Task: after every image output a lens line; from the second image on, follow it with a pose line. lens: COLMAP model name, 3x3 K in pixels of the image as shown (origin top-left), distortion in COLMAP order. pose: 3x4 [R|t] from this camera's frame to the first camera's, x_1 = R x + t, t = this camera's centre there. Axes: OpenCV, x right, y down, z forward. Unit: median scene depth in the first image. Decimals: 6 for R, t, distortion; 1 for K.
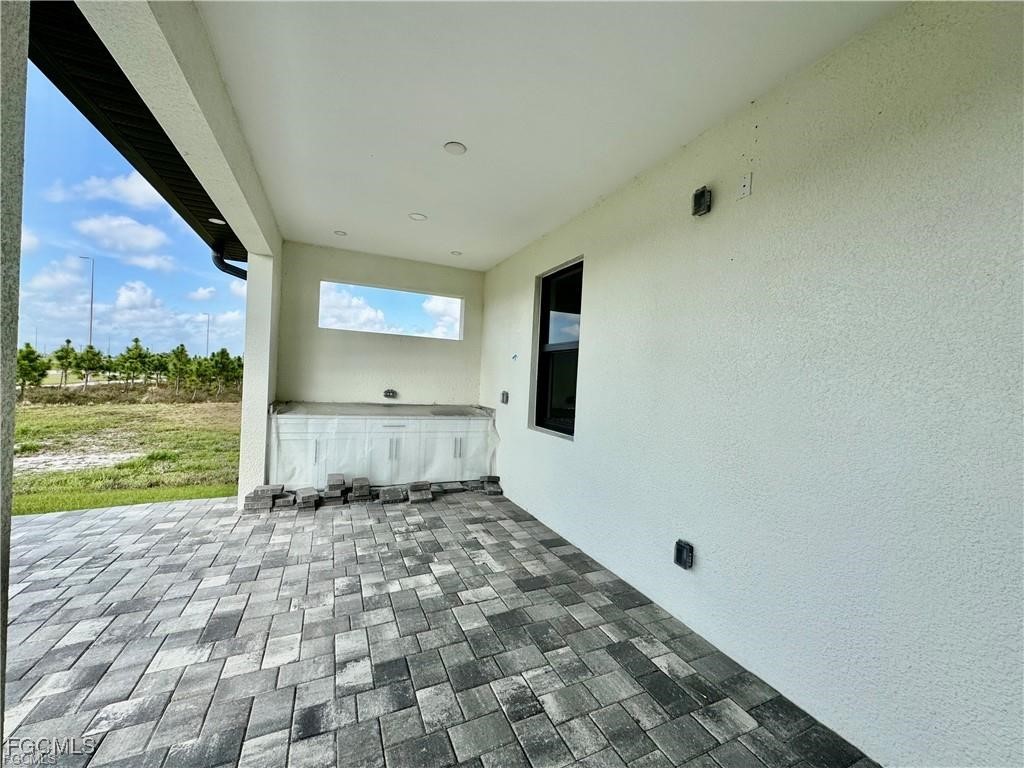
lens RADIAL K [[406.8, 0, 513.4], [0, 406.8, 385.7], [0, 0, 1]] dist [-0.002168, 0.000433]
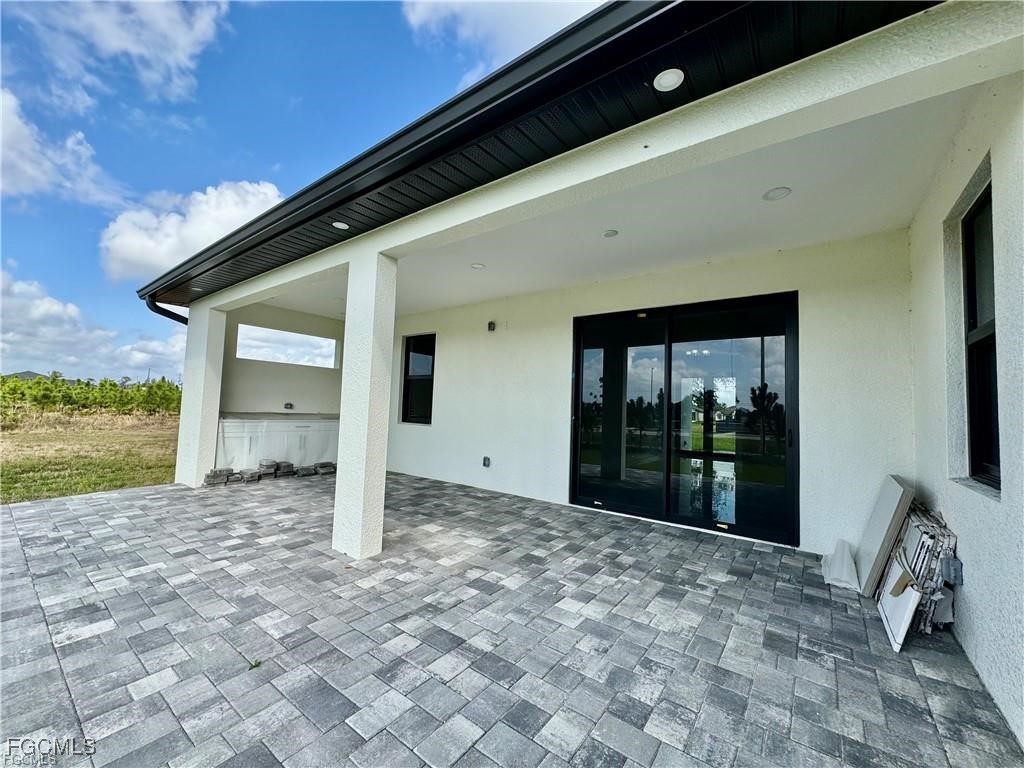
lens RADIAL K [[406.8, 0, 513.4], [0, 406.8, 385.7], [0, 0, 1]] dist [-0.002168, 0.000433]
pose [[0.874391, 0.005000, 0.485196, -0.375291], [0.019315, 0.998796, -0.045101, 0.035661], [-0.484837, 0.048808, 0.873242, -0.739869]]
